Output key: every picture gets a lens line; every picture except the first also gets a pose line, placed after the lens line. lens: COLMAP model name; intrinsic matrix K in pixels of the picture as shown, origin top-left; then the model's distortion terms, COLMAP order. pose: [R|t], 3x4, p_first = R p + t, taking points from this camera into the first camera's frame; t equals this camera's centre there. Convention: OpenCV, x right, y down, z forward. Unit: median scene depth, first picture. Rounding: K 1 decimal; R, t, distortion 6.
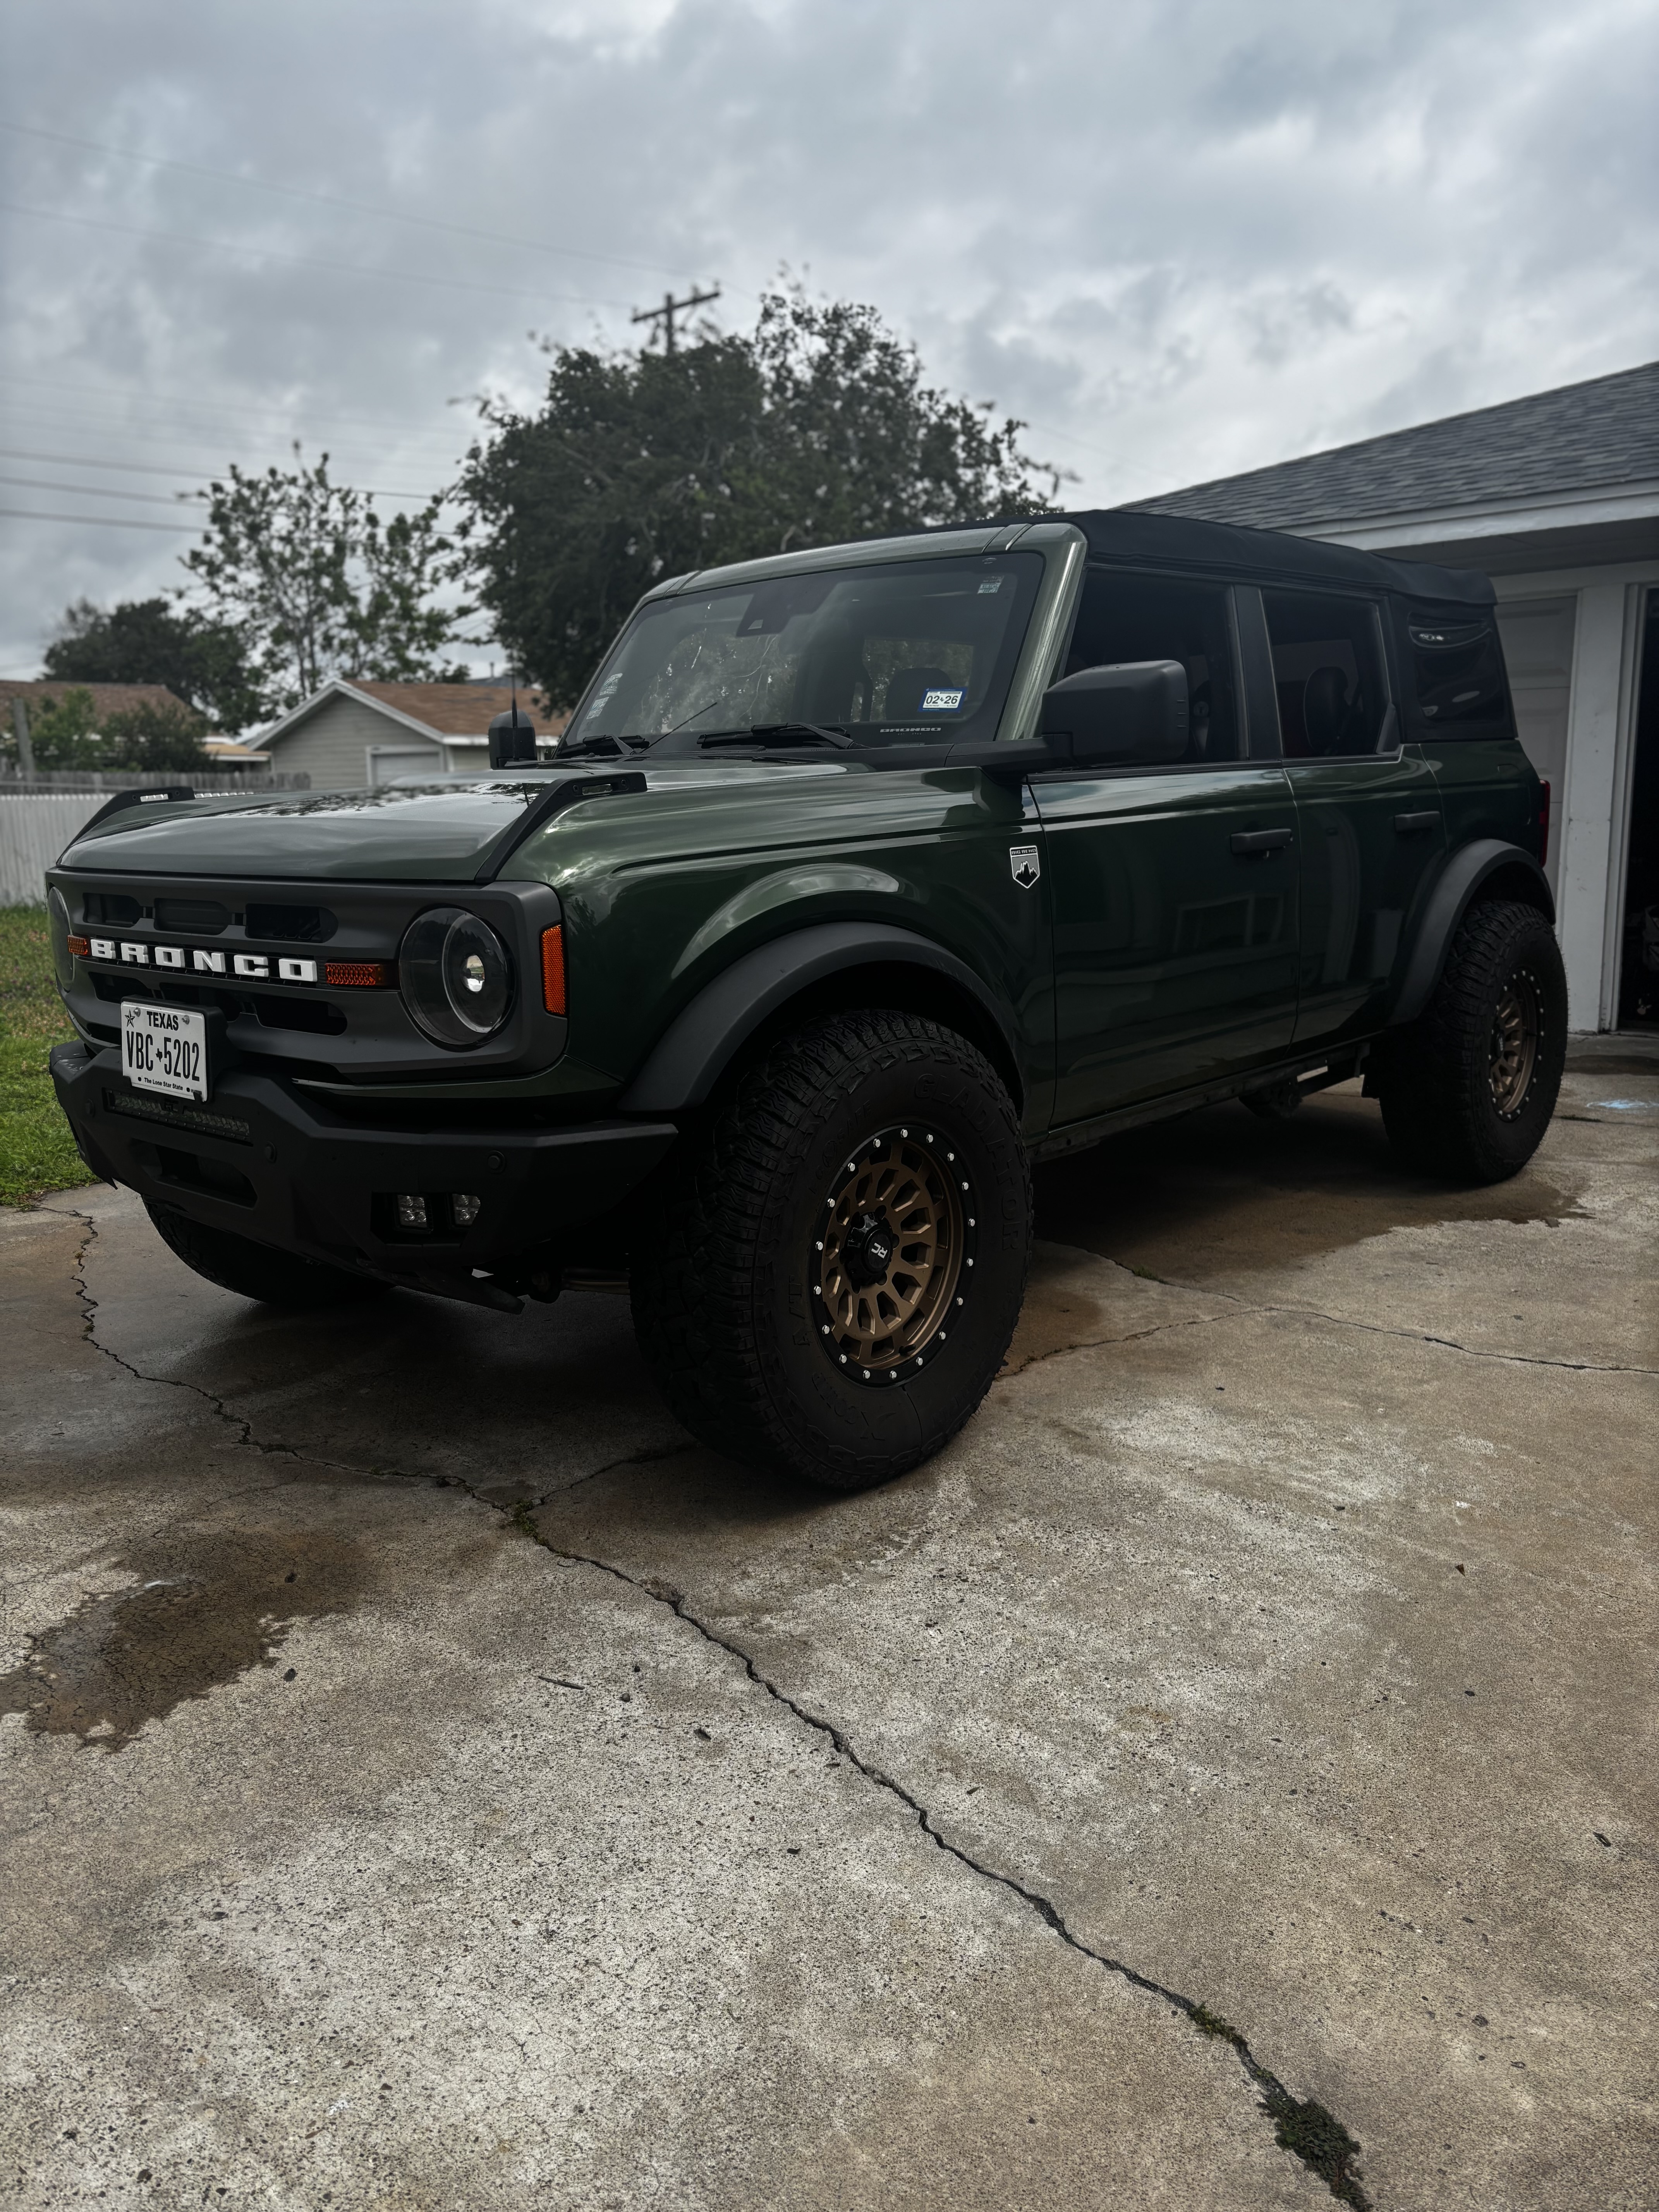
lens RADIAL K [[1687.5, 0, 830.0], [0, 1687.5, 1113.5], [0, 0, 1]] dist [0.010974, -0.008750]
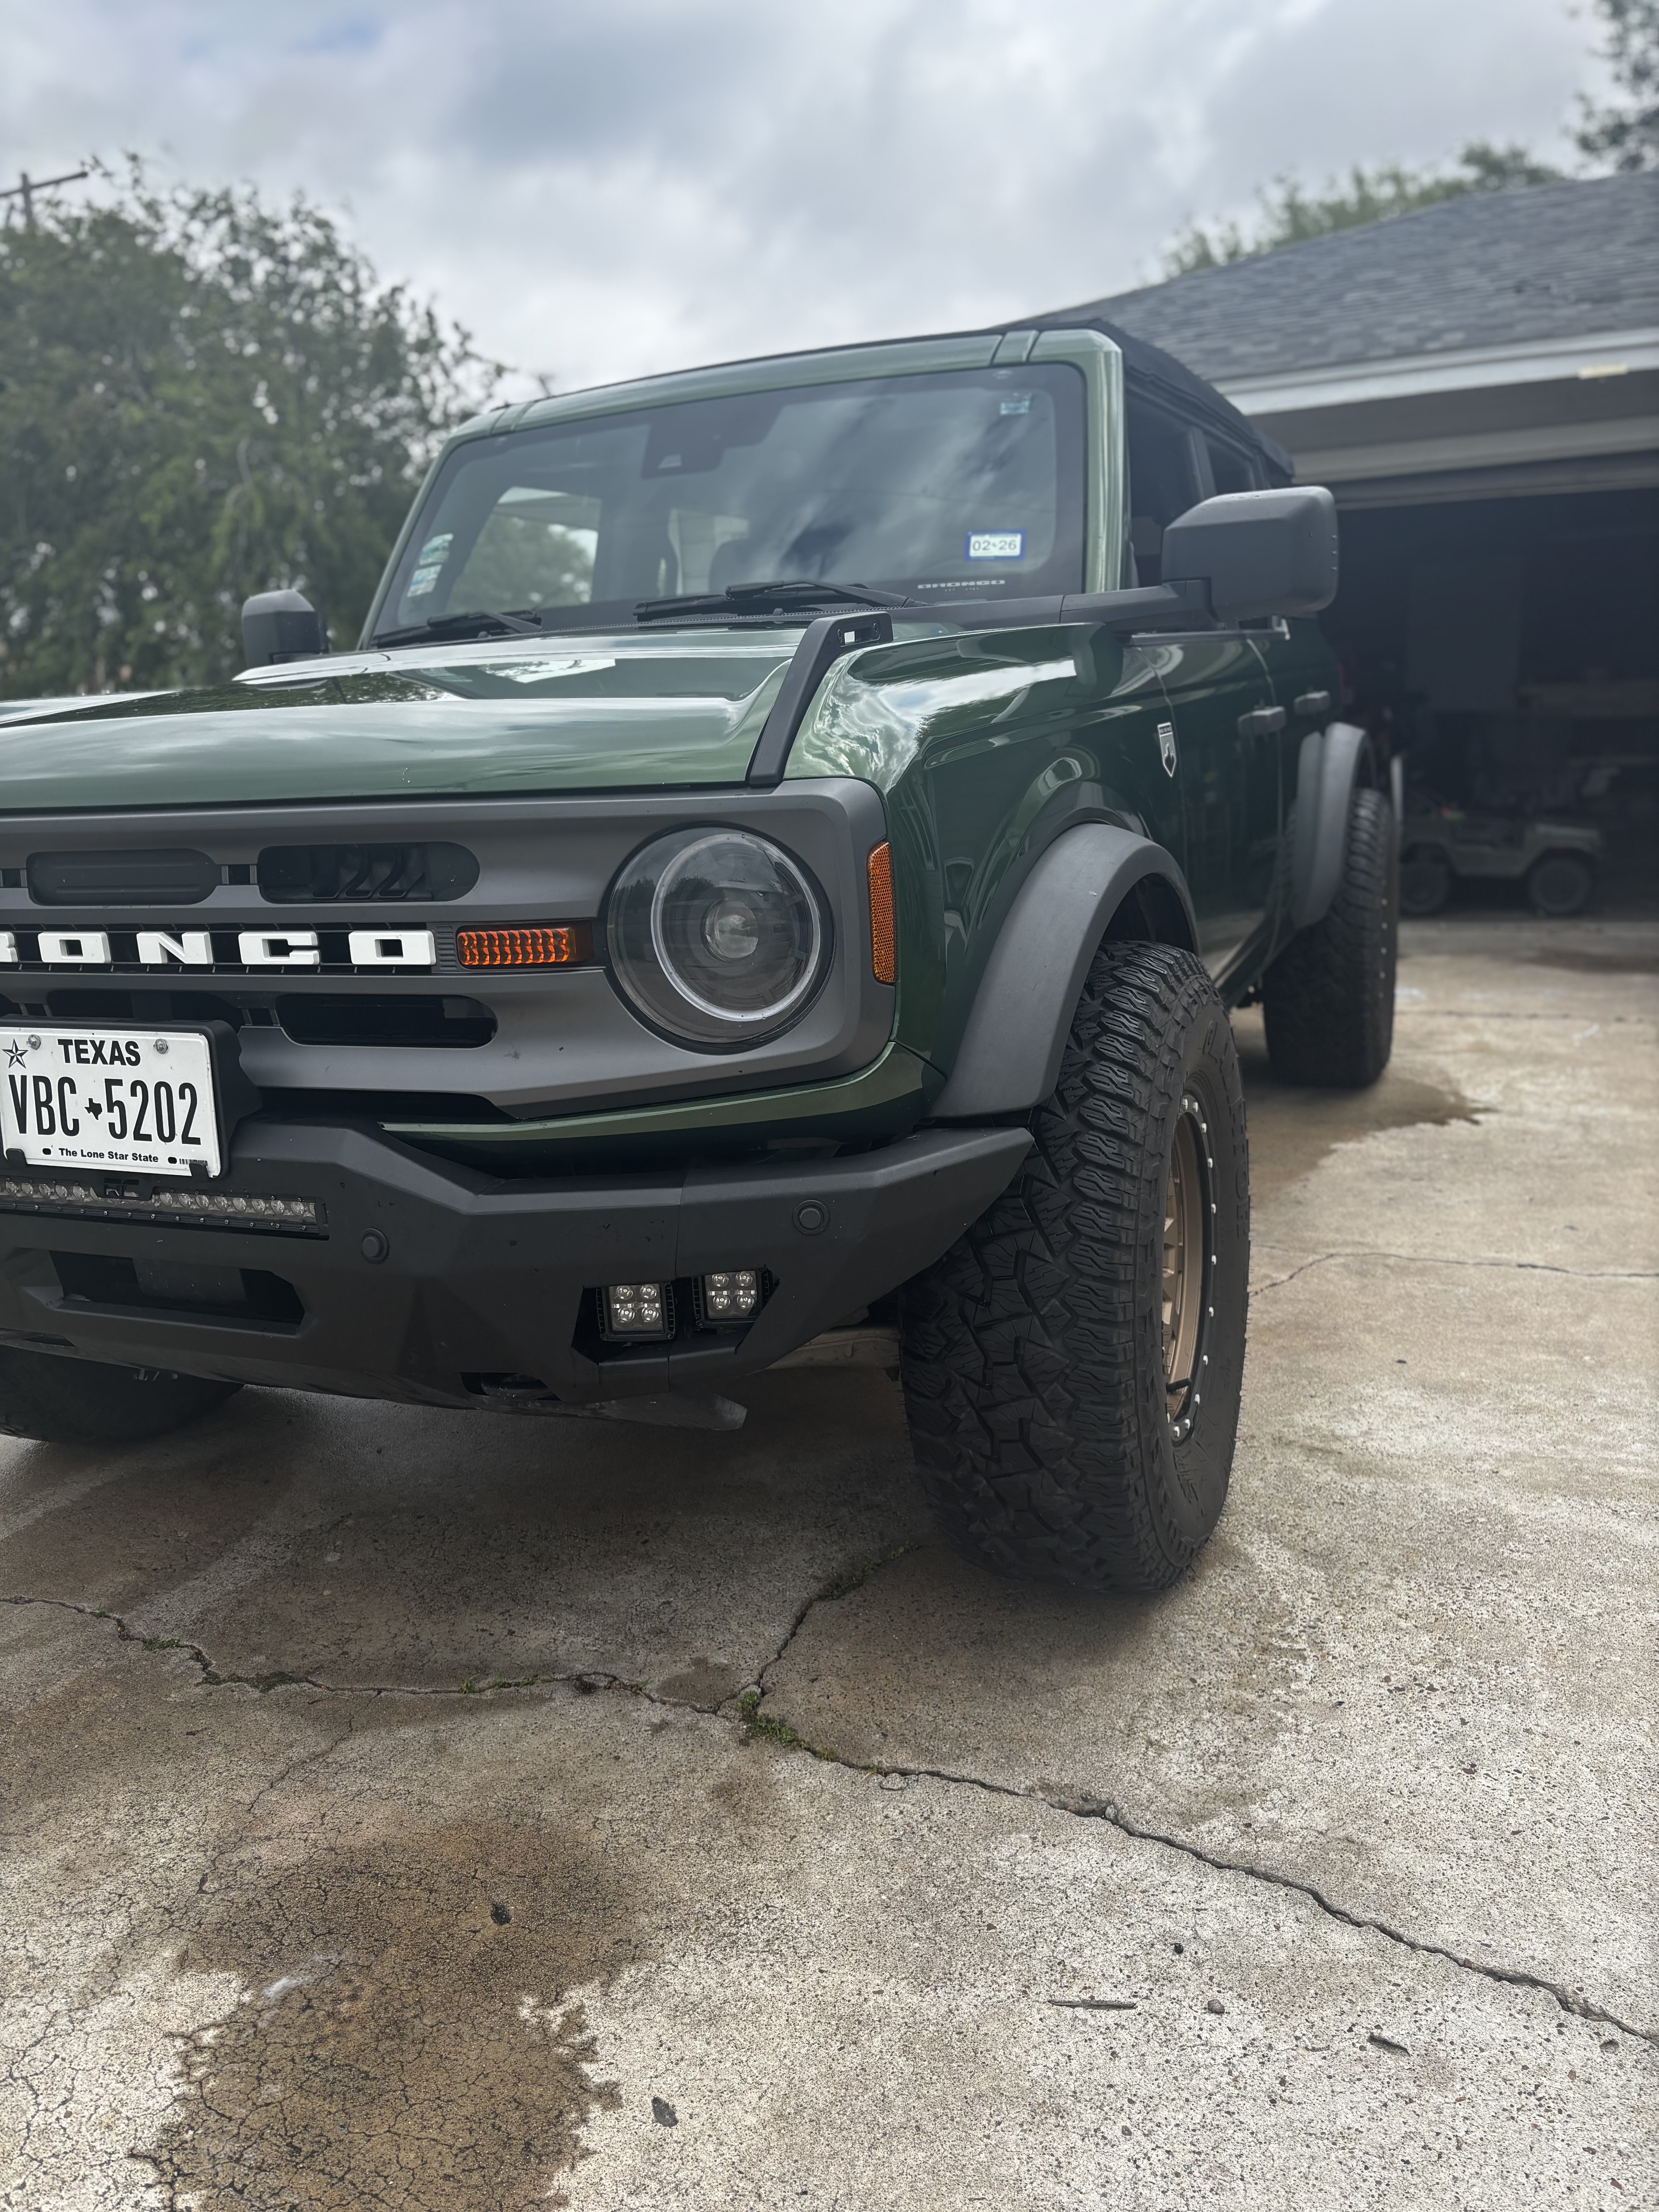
lens RADIAL K [[1687.5, 0, 828.4], [0, 1687.5, 1100.4], [0, 0, 1]] dist [0.010974, -0.008750]
pose [[0.941521, -0.108792, 0.318907, -0.350971], [0.100376, 0.994030, 0.042760, -0.038160], [-0.321656, -0.008249, 0.946821, 0.347860]]
